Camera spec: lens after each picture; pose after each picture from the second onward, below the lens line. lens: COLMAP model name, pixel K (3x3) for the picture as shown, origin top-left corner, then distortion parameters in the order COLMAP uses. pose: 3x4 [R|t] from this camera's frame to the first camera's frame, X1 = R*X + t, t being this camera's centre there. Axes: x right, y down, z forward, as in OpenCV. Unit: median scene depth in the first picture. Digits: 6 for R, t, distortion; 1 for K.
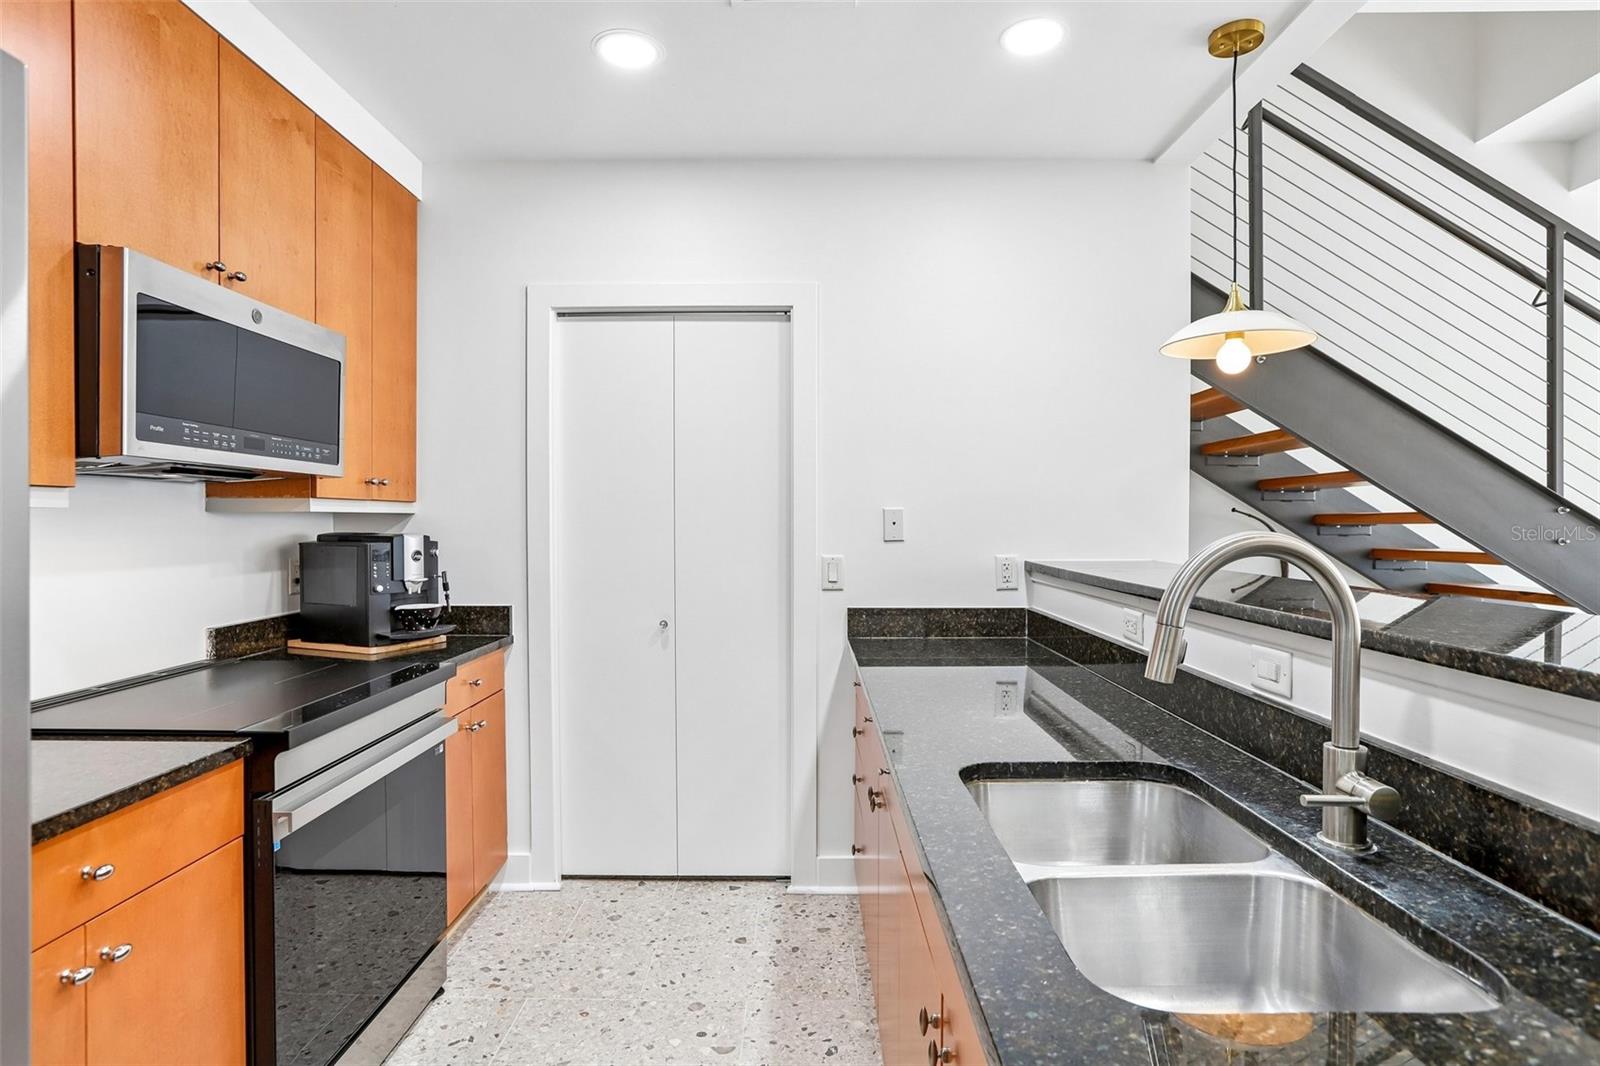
lens RADIAL K [[858.2, 0, 822.0], [0, 858.2, 525.0], [0, 0, 1]] dist [-0.002288, -0.000842]
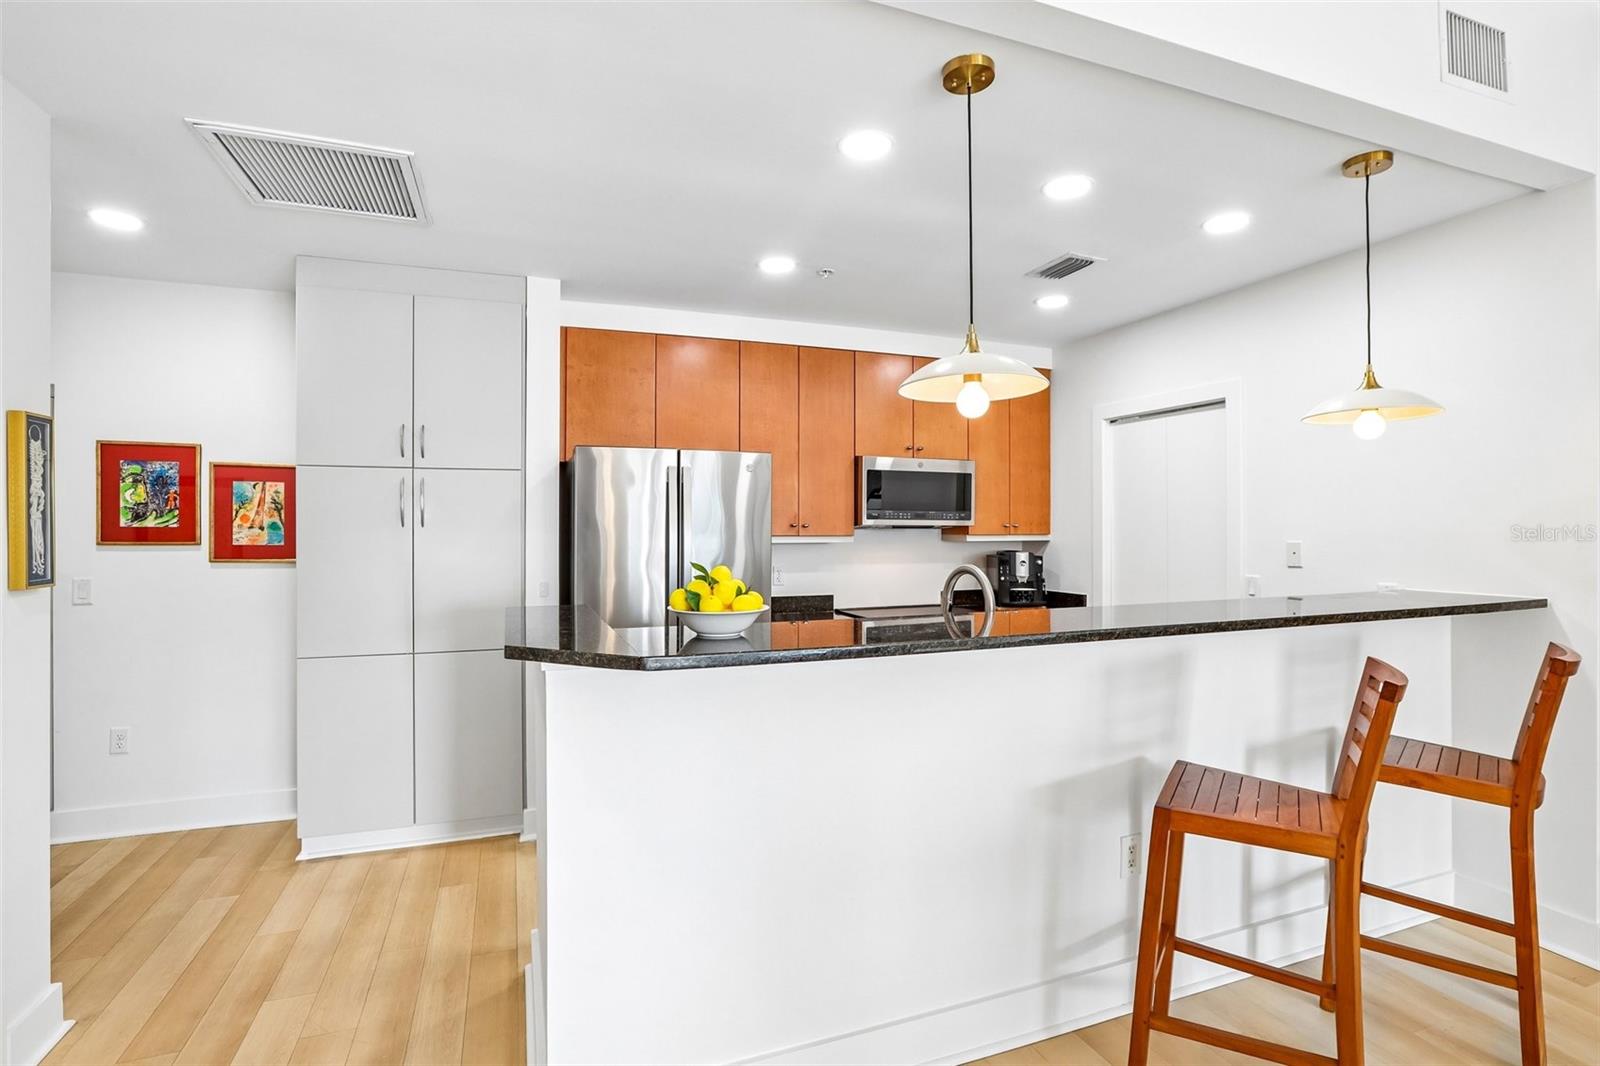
lens RADIAL K [[767.6, 0, 800.0], [0, 767.6, 533.0], [0, 0, 1]] dist [-0.015203, 0.000190]
pose [[0.335597, 0.013176, -0.941913, 1.197081], [-0.008044, 0.999906, 0.011121, -0.058675], [0.941971, 0.003844, 0.335672, -0.078352]]
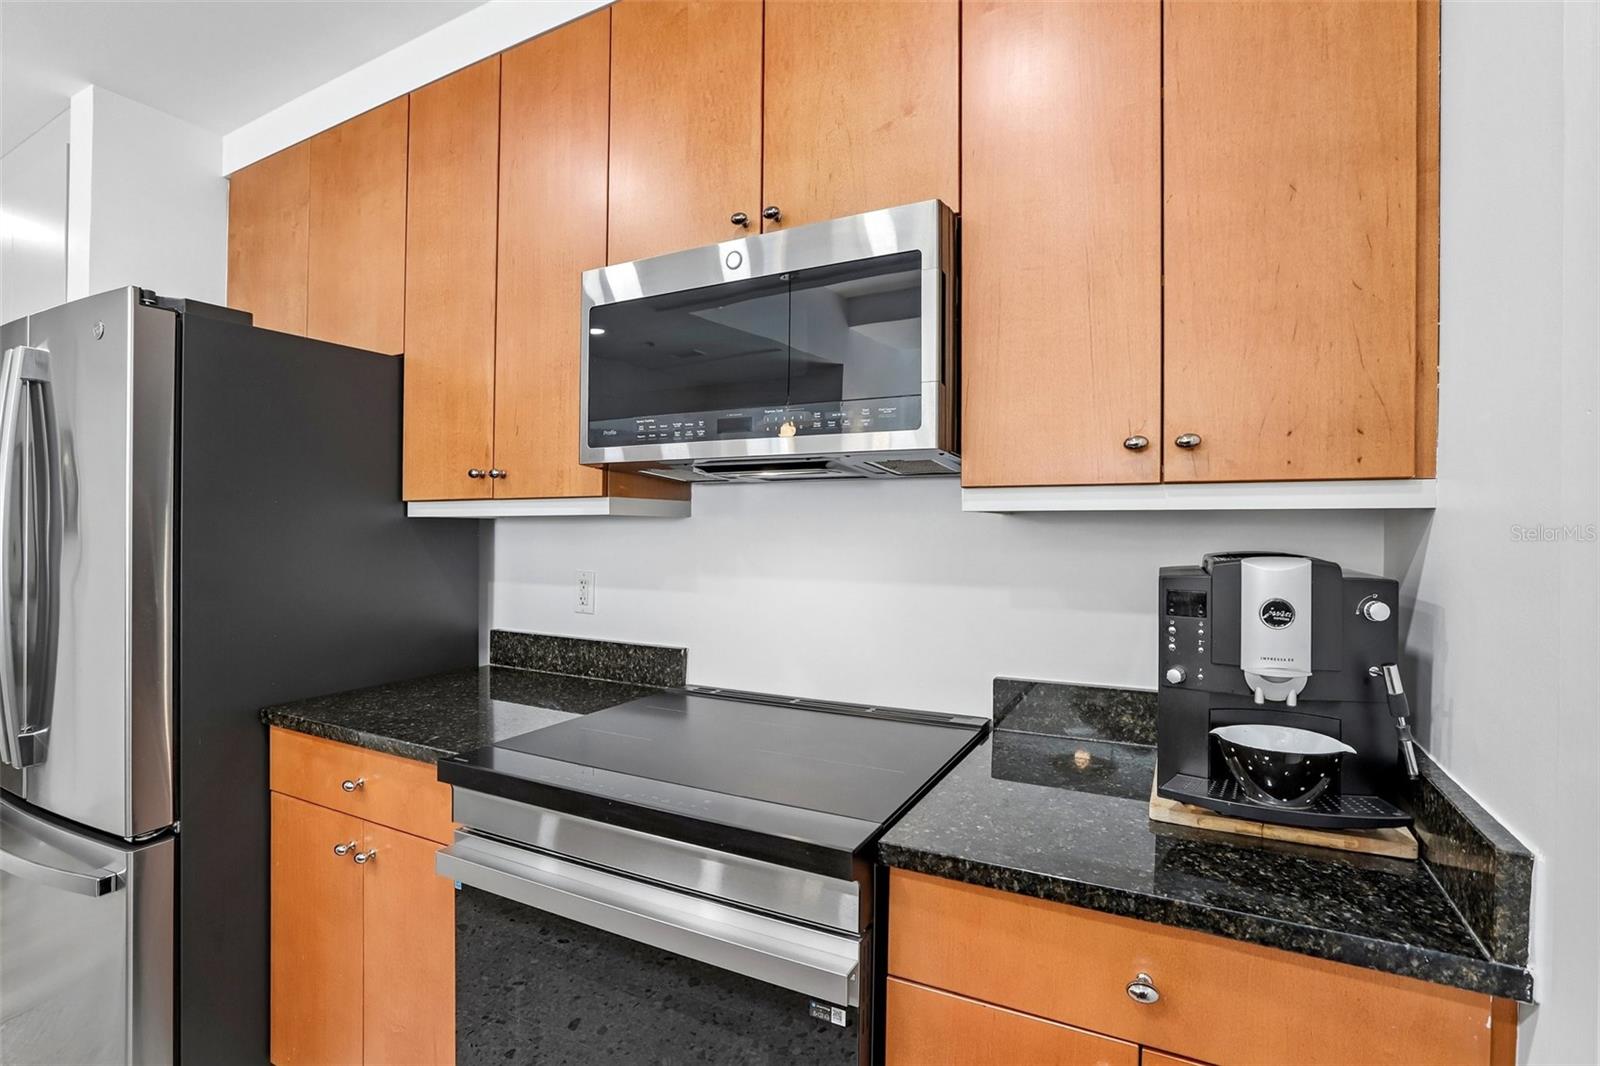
lens RADIAL K [[779.3, 0, 769.3], [0, 779.3, 513.3], [0, 0, 1]] dist [-0.013280, 0.000975]
pose [[-0.508877, -0.011959, -0.860756, -0.065415], [-0.004083, 0.999926, -0.011478, -0.006490], [0.860830, -0.002326, -0.508888, 1.232878]]
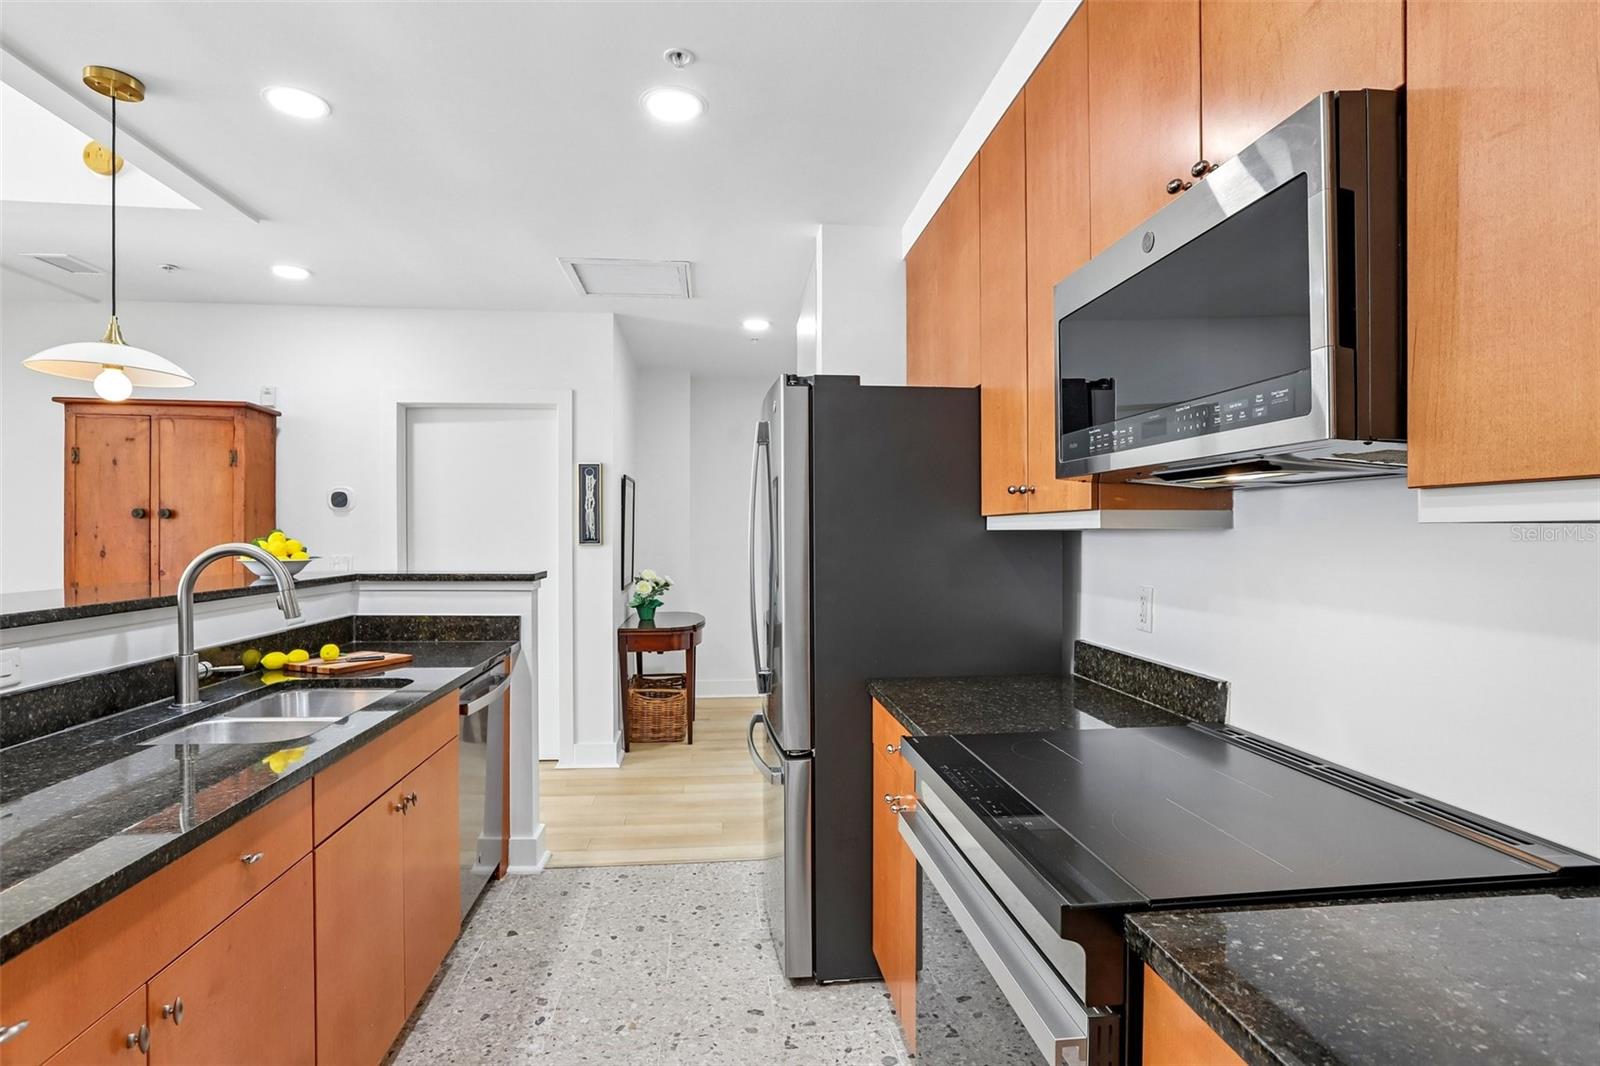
lens RADIAL K [[810.7, 0, 800.0], [0, 810.7, 533.0], [0, 0, 1]] dist [-0.005455, -0.000365]
pose [[-0.995881, 0.004955, -0.090532, -0.287158], [0.004380, 0.999969, 0.006547, -0.014959], [0.090561, 0.006123, -0.995872, 1.439616]]
